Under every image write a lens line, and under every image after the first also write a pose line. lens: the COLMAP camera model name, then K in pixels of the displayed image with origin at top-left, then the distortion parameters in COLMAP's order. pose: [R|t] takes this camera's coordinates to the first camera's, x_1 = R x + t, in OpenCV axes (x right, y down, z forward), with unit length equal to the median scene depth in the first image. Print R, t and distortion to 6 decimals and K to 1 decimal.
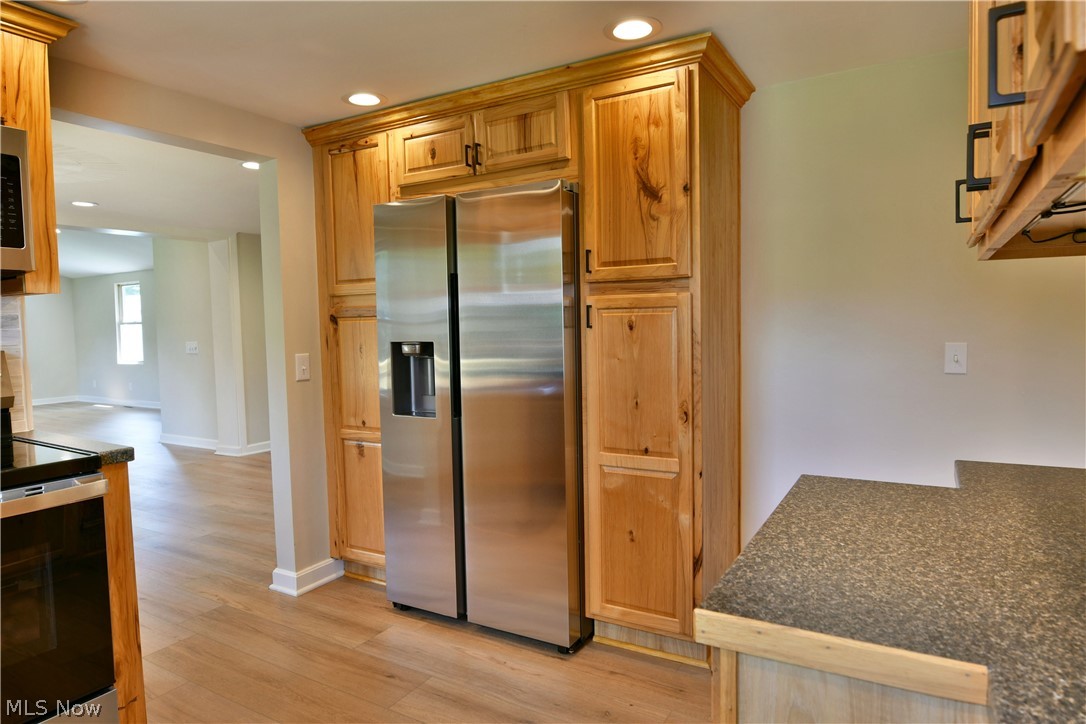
lens RADIAL K [[658.4, 0, 539.8], [0, 658.4, 359.2], [0, 0, 1]] dist [-0.013195, -0.004481]
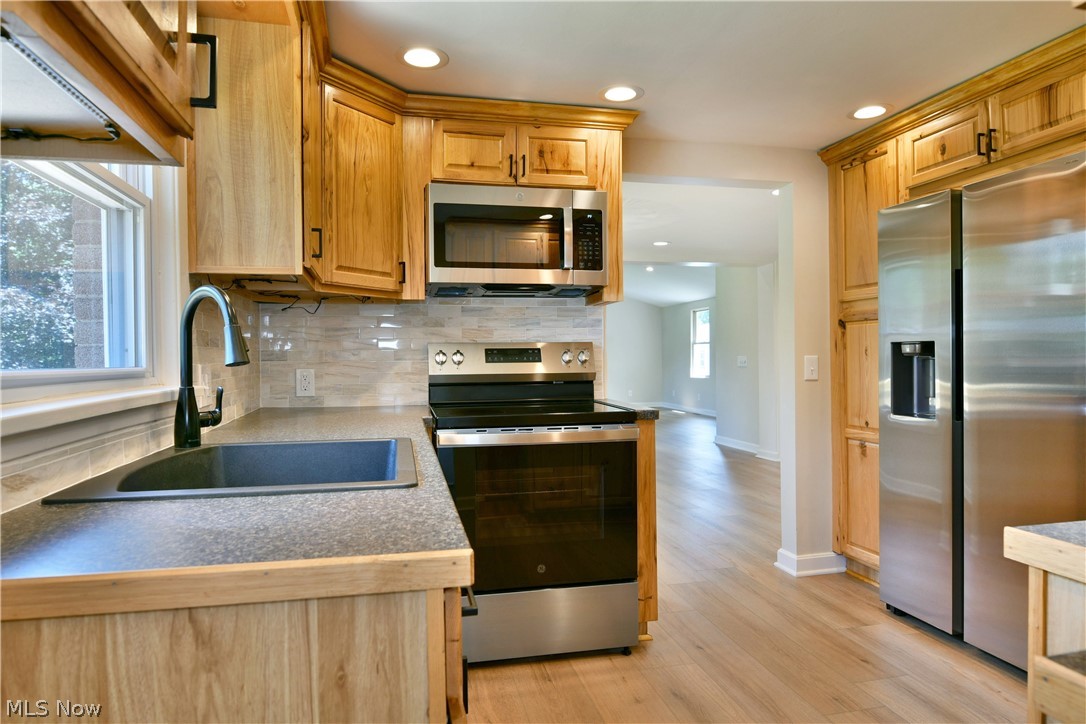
lens RADIAL K [[658.4, 0, 539.8], [0, 658.4, 359.2], [0, 0, 1]] dist [-0.013195, -0.004481]
pose [[0.686832, 0.017029, -0.726616, 0.139236], [-0.046731, 0.998692, -0.020766, 0.047159], [0.725312, 0.048218, 0.686730, -0.086868]]
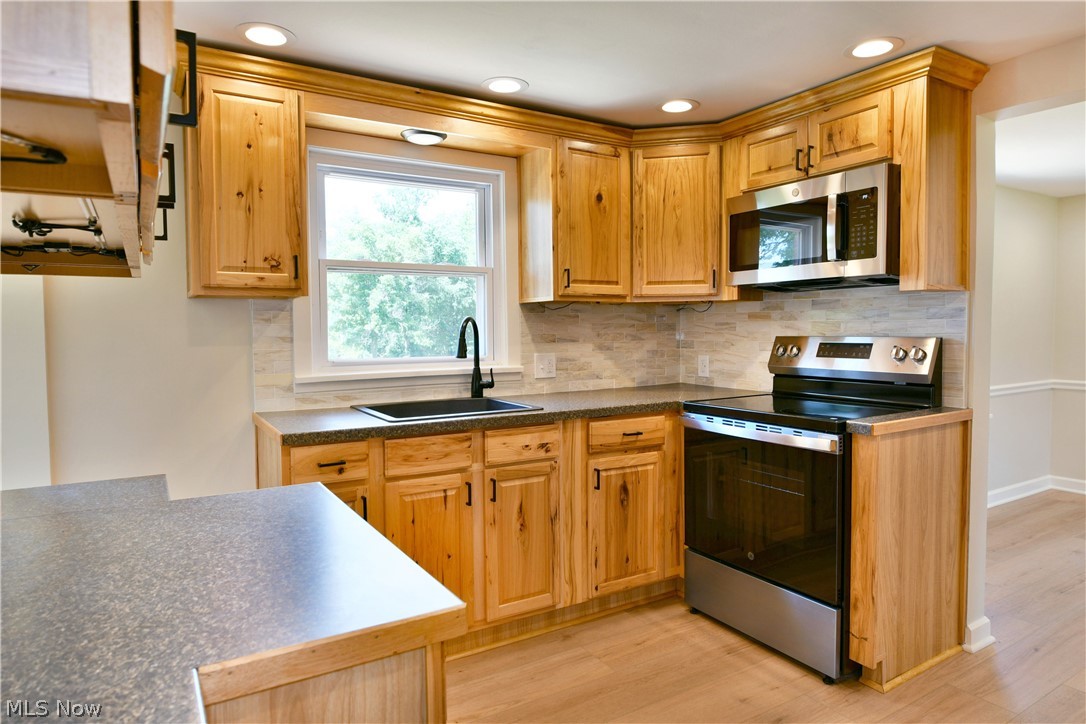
lens RADIAL K [[658.4, 0, 539.8], [0, 658.4, 359.2], [0, 0, 1]] dist [-0.013195, -0.004481]
pose [[-0.470117, 0.066575, -0.880090, 0.448436], [-0.032021, 0.995208, 0.092388, -0.045581], [0.882023, 0.071615, -0.465732, 0.687337]]
